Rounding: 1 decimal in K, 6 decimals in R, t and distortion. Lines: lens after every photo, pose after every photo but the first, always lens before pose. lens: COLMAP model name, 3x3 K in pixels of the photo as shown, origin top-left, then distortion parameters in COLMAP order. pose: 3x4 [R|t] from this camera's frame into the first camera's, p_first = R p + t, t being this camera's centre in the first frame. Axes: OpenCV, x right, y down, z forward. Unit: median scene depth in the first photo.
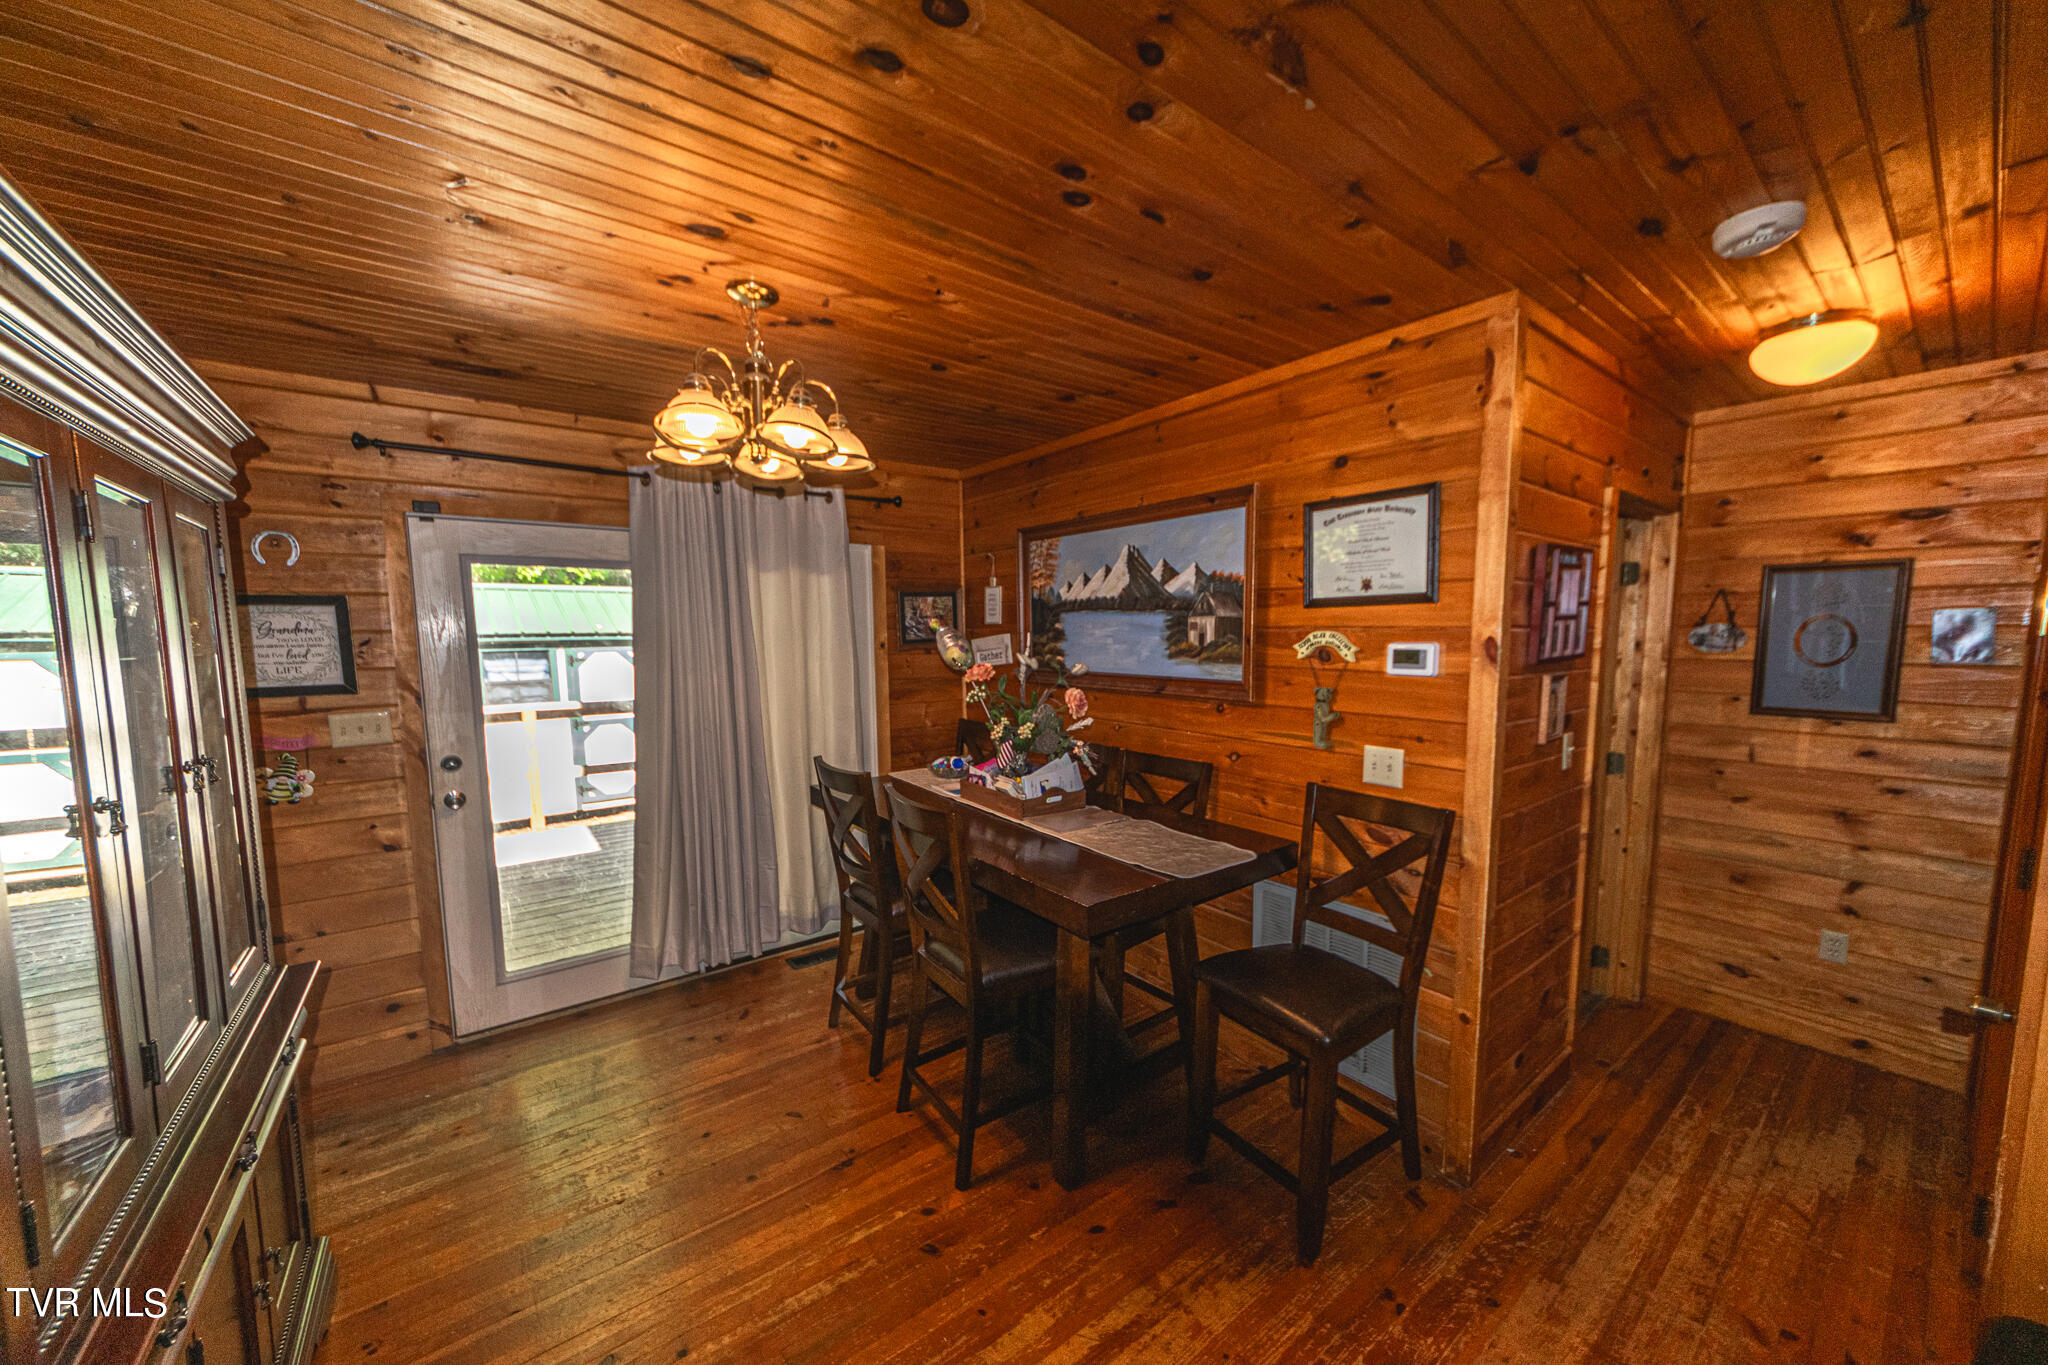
lens RADIAL K [[719.7, 0, 1022.2], [0, 719.7, 704.1], [0, 0, 1]] dist [0.009053, -0.008549]
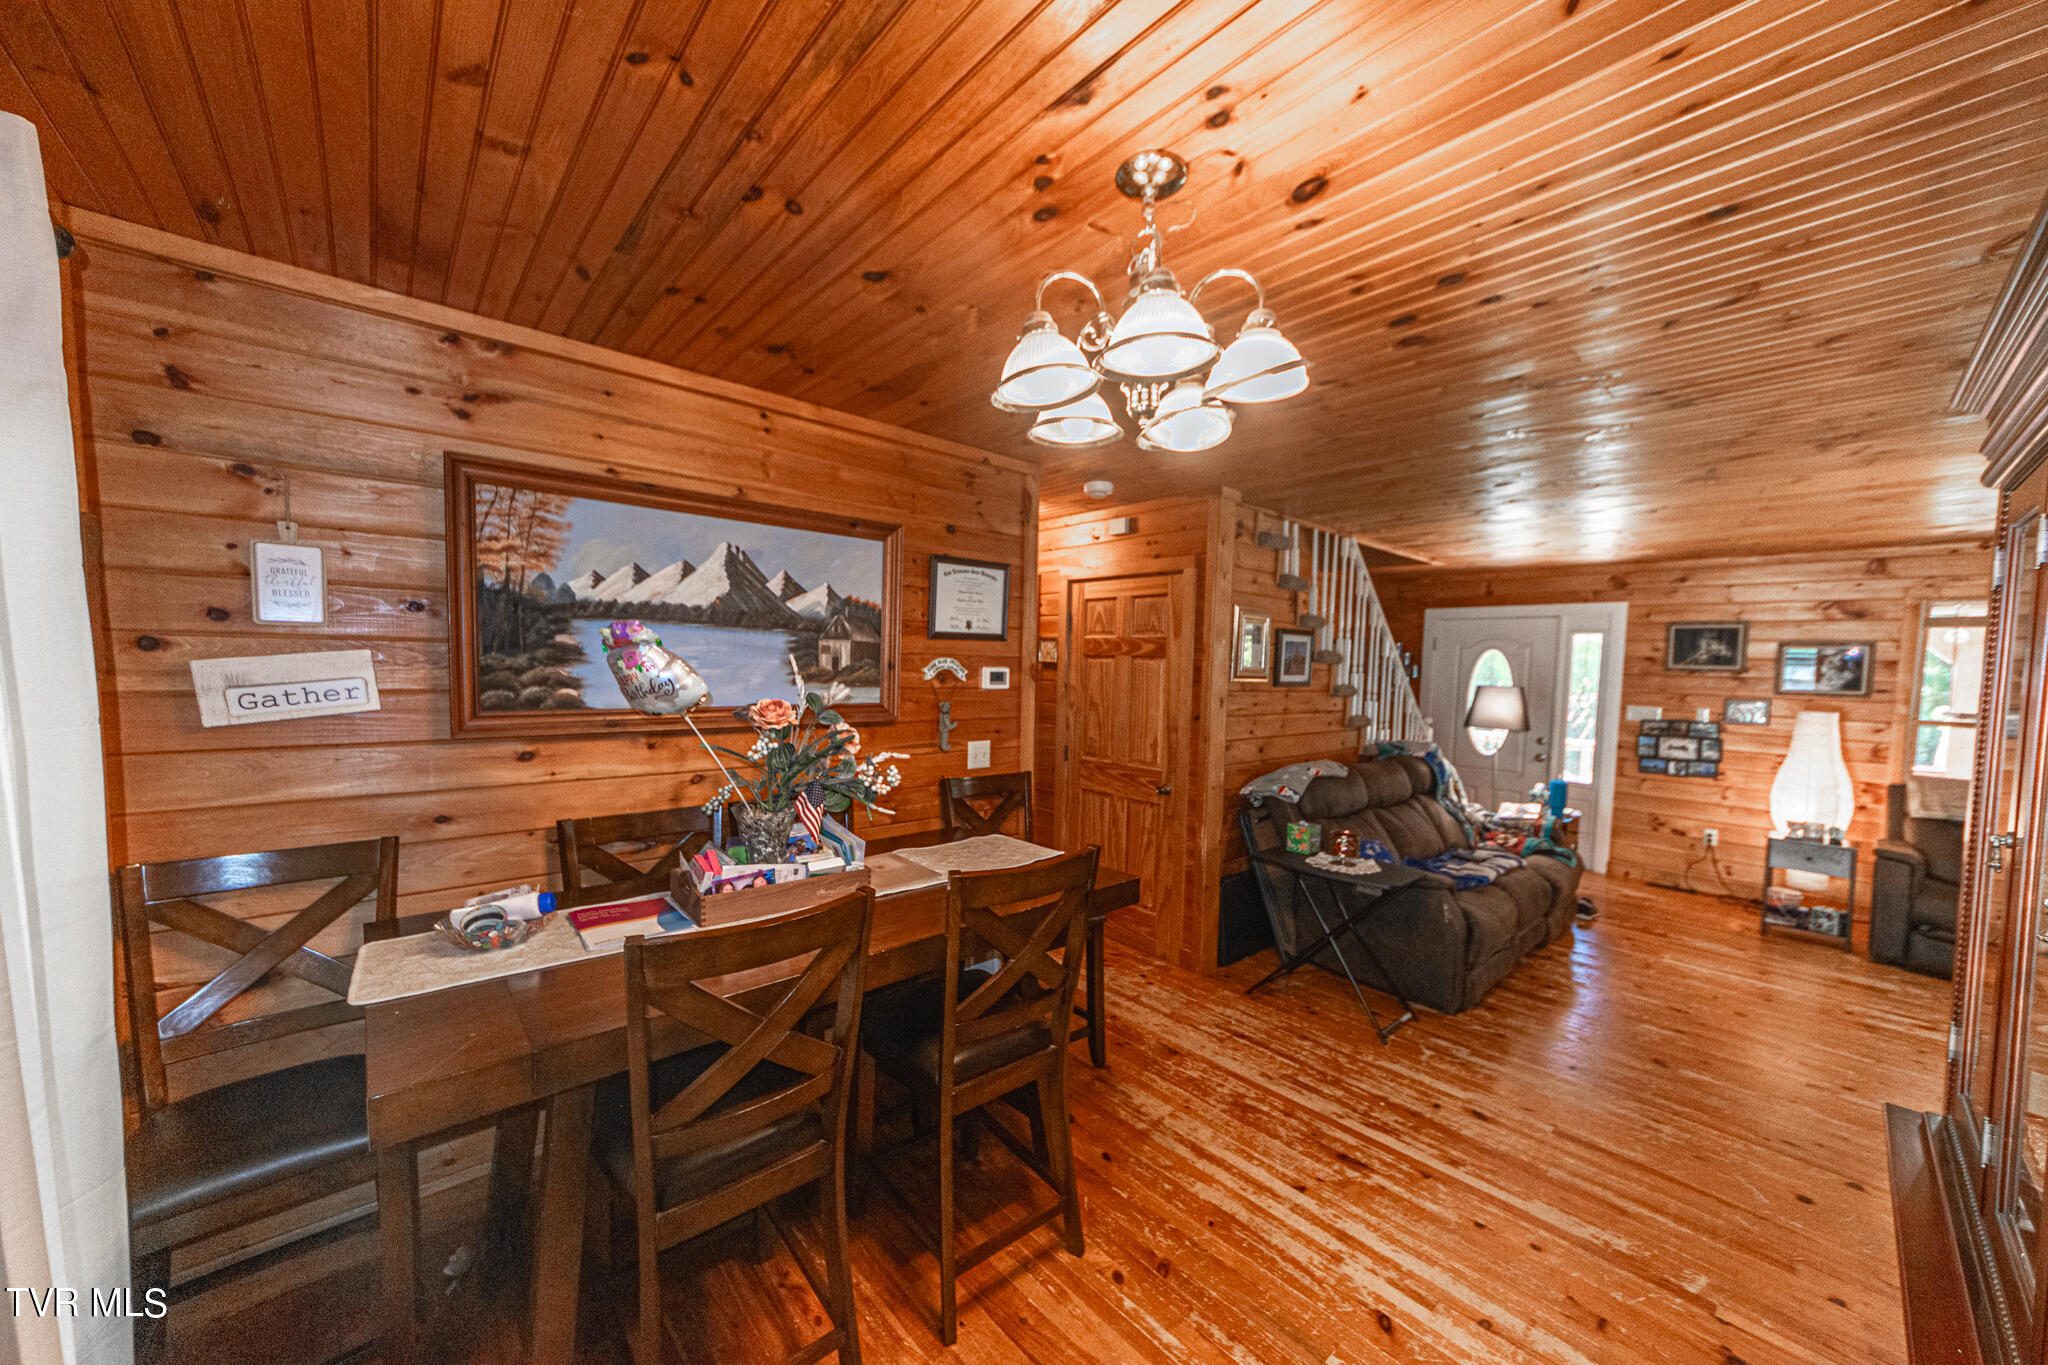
lens RADIAL K [[719.7, 0, 1022.2], [0, 719.7, 704.1], [0, 0, 1]] dist [0.009053, -0.008549]
pose [[-0.068150, -0.056330, 0.996084, -0.738122], [0.080244, 0.994861, 0.061751, -0.075389], [-0.994443, 0.084139, -0.063280, 0.817941]]
